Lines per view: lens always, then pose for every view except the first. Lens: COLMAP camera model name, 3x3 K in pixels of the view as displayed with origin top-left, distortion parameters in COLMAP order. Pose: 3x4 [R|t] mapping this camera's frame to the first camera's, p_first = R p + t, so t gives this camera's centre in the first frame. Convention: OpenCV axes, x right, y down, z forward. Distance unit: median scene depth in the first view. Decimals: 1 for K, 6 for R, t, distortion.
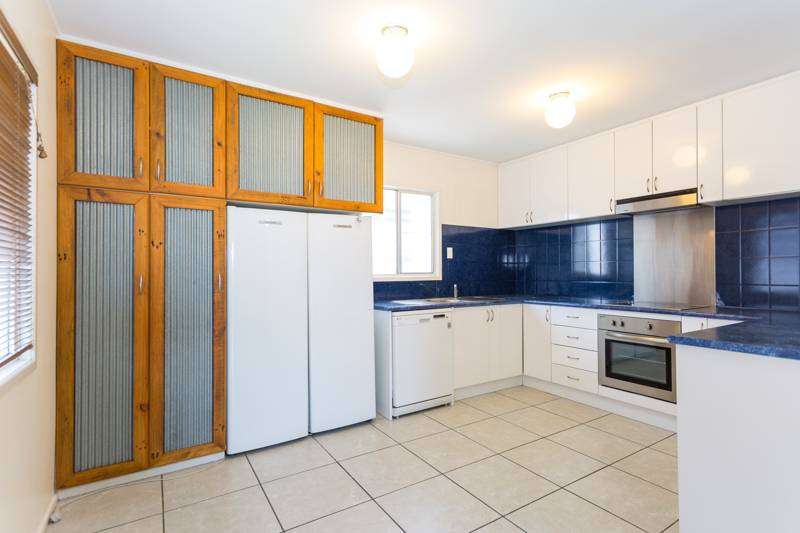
lens RADIAL K [[390.1, 0, 400.0], [0, 390.1, 266.5], [0, 0, 1]] dist [0.019430, -0.000853]
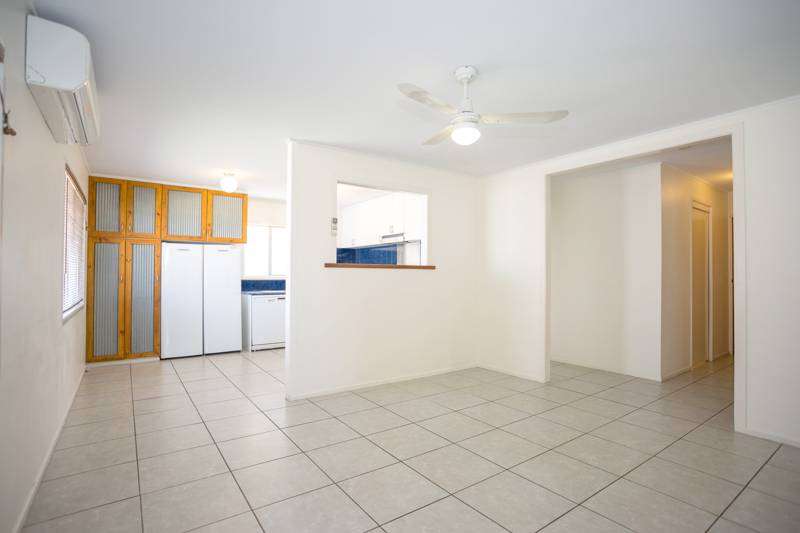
lens RADIAL K [[420.3, 0, 400.0], [0, 420.3, 266.5], [0, 0, 1]] dist [-0.001236, 0.001122]
pose [[0.999944, 0.009776, 0.004087, 0.863200], [-0.009758, 0.999943, -0.004428, -0.026608], [-0.004130, 0.004388, 0.999982, -1.317991]]
